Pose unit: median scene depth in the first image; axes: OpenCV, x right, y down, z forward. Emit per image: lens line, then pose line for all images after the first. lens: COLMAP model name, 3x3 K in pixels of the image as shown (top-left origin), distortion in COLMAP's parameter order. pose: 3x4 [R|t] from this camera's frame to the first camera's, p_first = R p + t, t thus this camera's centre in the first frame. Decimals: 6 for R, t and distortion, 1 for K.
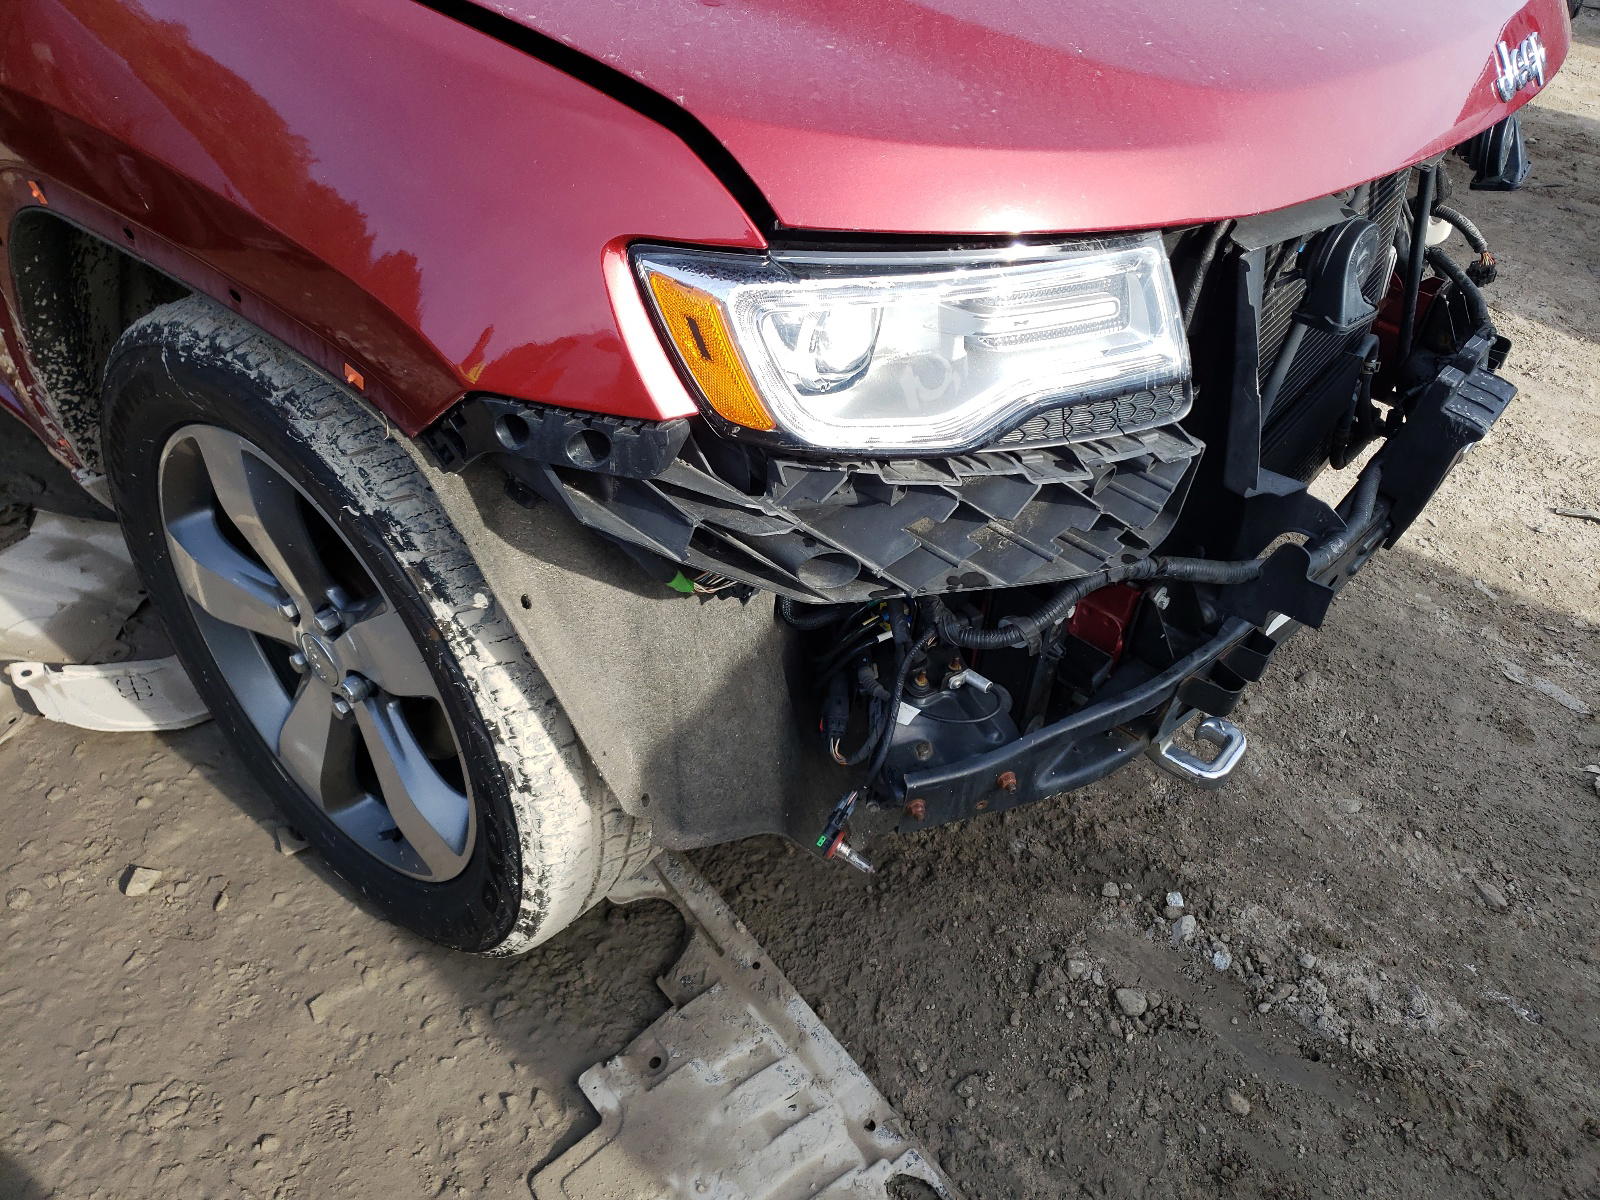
lens RADIAL K [[1237.3, 0, 818.7], [0, 1237.3, 598.4], [0, 0, 1]] dist [-0.003622, 0.002325]
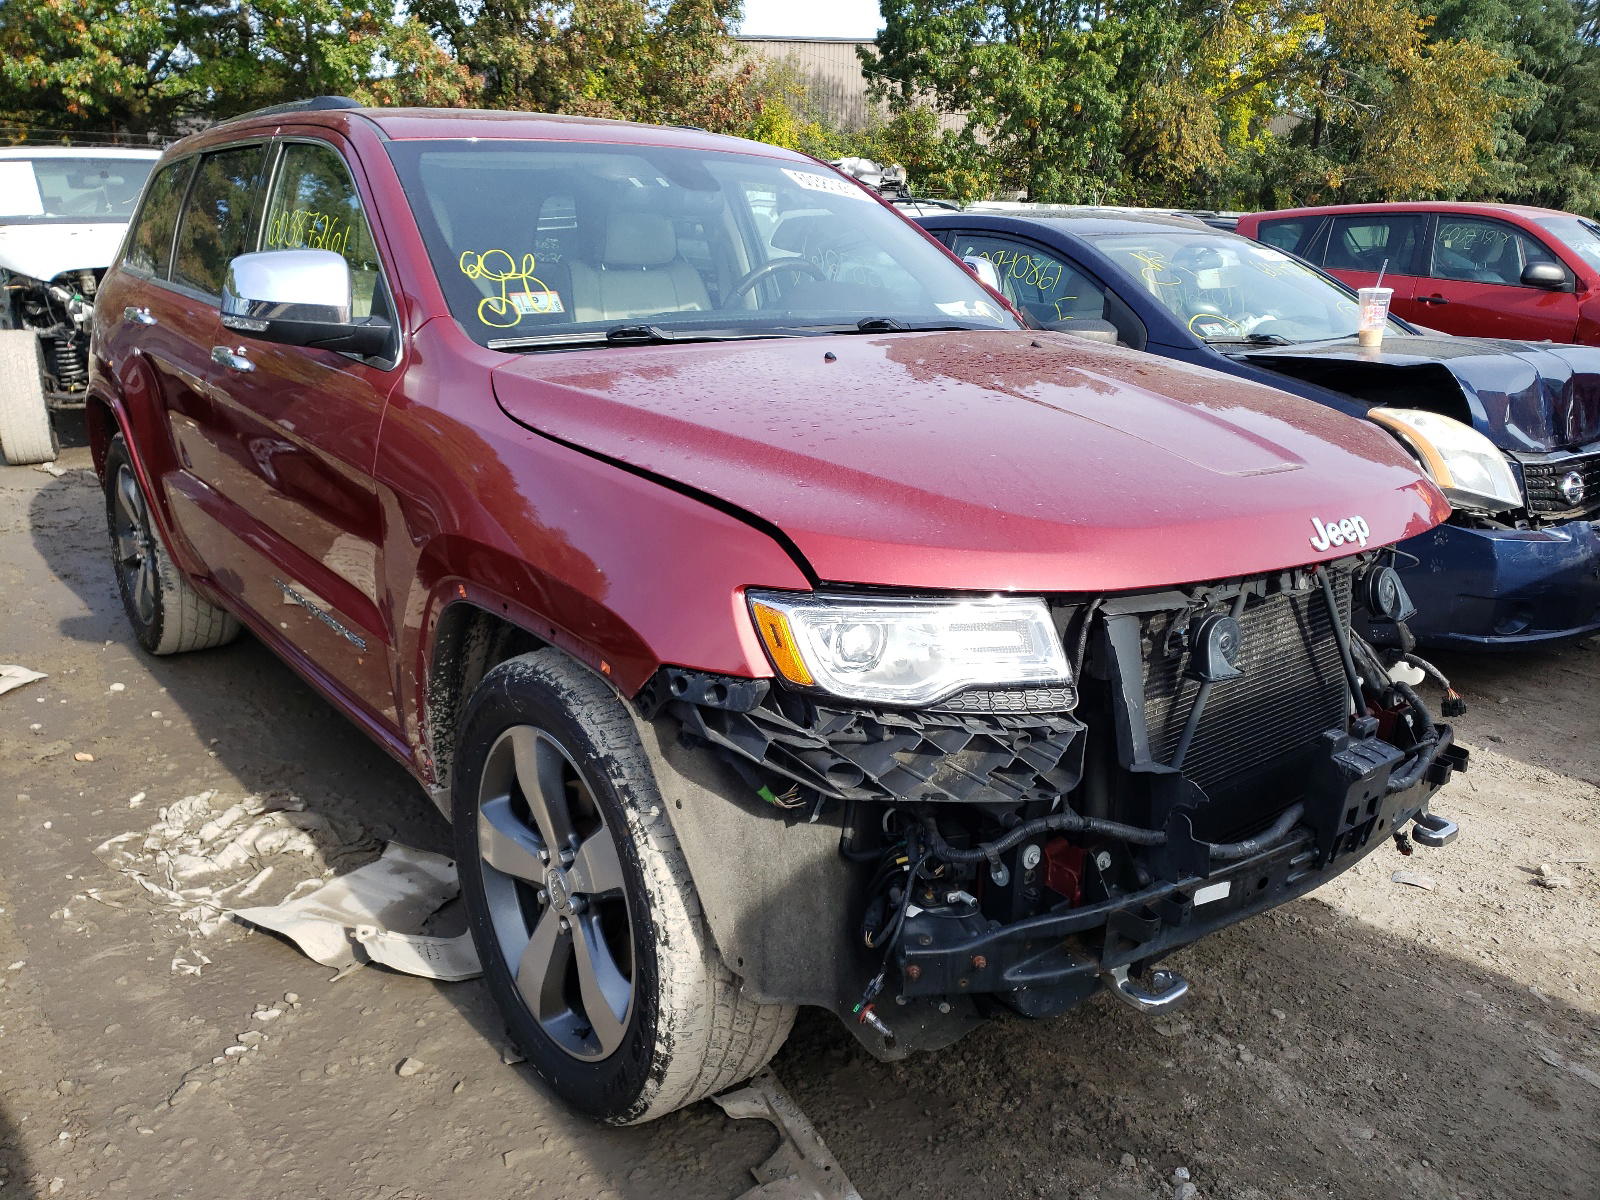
lens RADIAL K [[1453.1, 0, 800.0], [0, 1453.1, 600.0], [0, 0, 1]] dist [-0.106528, 0.008756]
pose [[0.968692, 0.008411, -0.248123, 0.318696], [-0.115616, 0.899721, -0.420874, 0.437665], [0.219701, 0.436384, 0.872525, -0.626279]]
